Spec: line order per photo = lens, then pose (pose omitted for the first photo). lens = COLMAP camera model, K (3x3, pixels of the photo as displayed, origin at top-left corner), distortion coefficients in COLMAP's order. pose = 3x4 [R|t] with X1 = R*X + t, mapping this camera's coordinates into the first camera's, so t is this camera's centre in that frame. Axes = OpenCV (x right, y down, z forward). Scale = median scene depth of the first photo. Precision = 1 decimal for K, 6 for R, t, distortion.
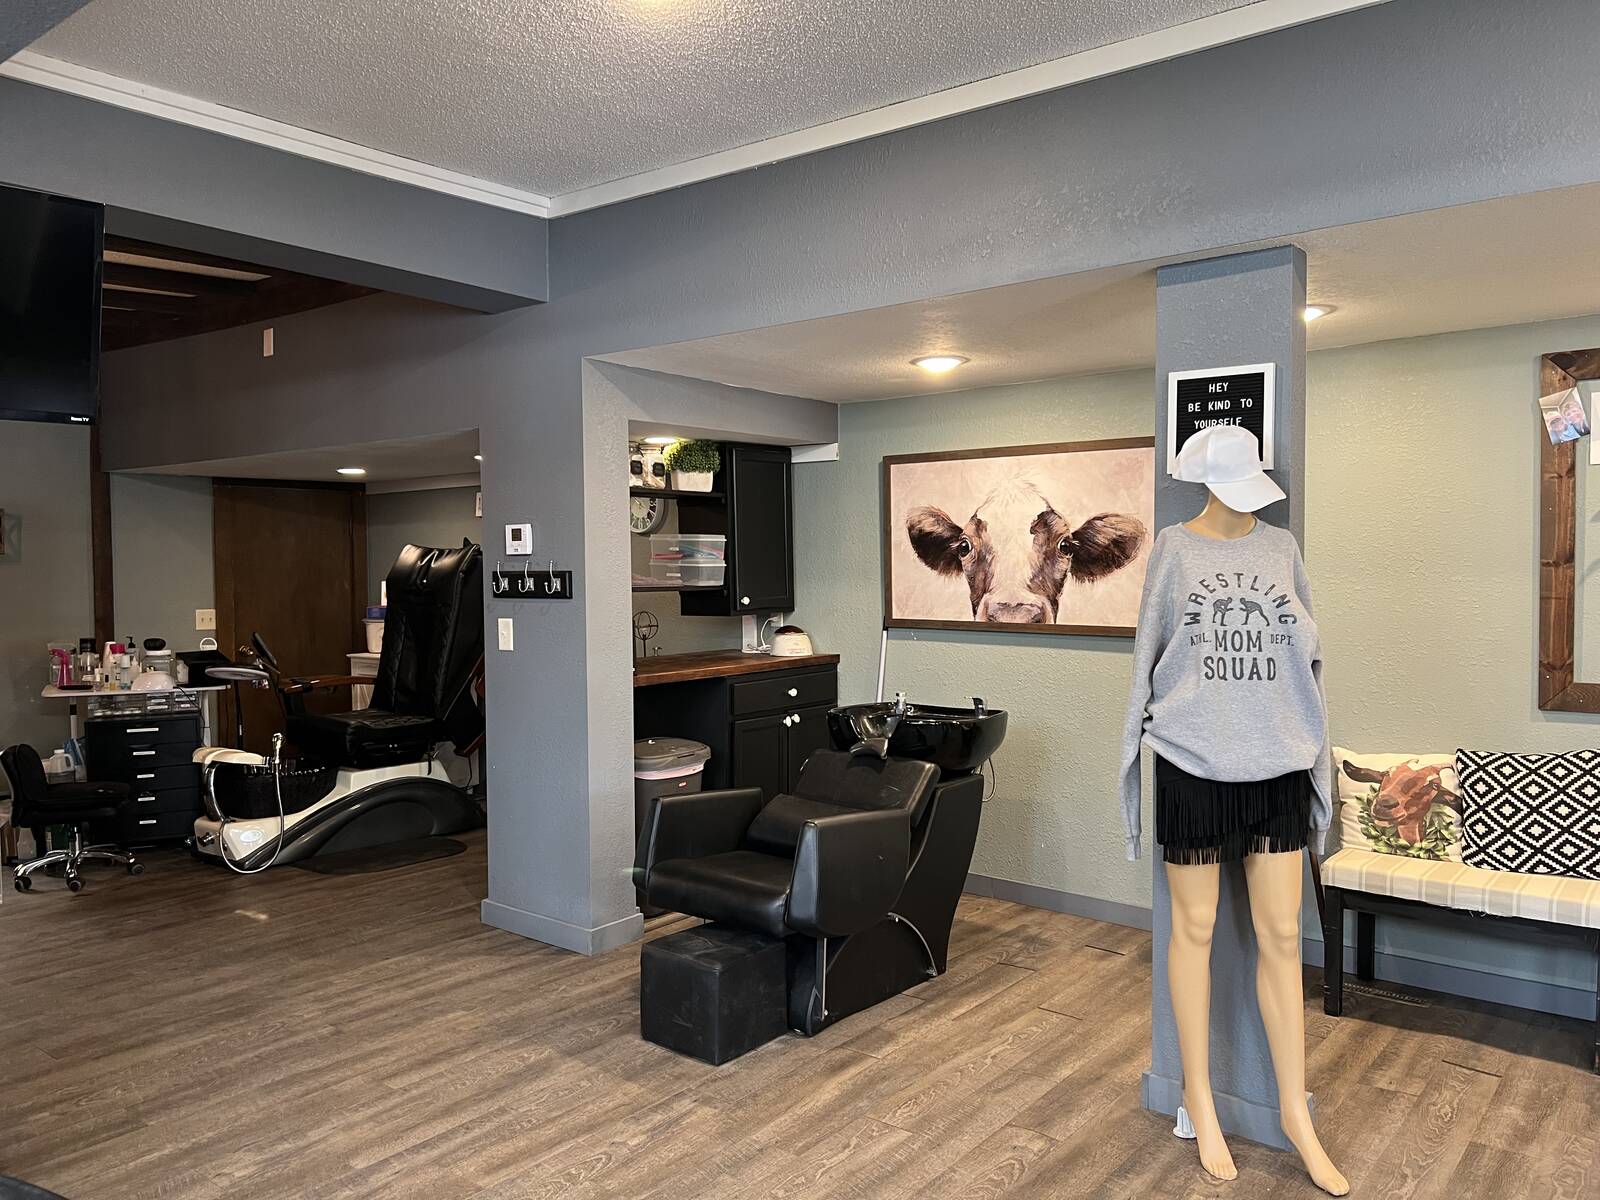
lens RADIAL K [[1224.1, 0, 800.0], [0, 1224.1, 600.0], [0, 0, 1]] dist [0.007548, 0.001813]
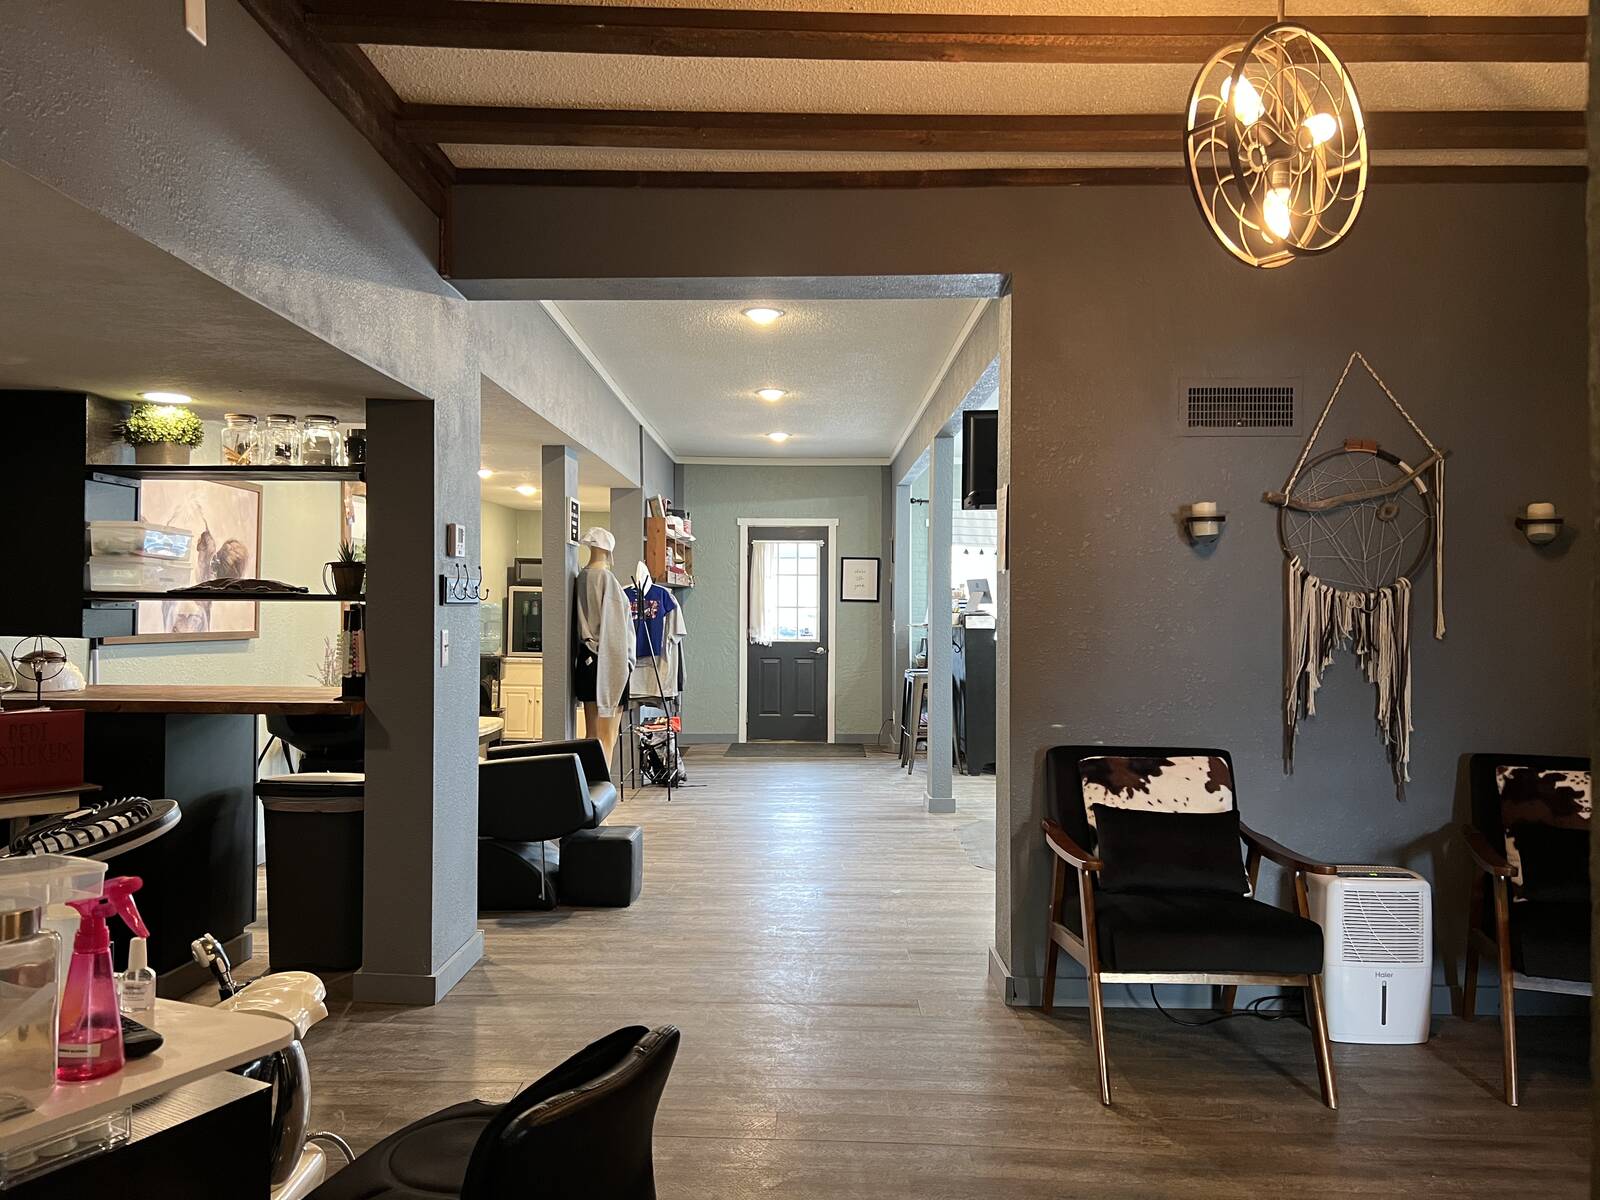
lens RADIAL K [[1206.1, 0, 792.3], [0, 1206.1, 605.0], [0, 0, 1]] dist [0.030587, -0.000503]
pose [[-0.612893, 0.002428, 0.790162, -1.088941], [0.017555, 0.999790, 0.010544, -0.008165], [-0.789971, 0.020334, -0.612808, 1.355710]]
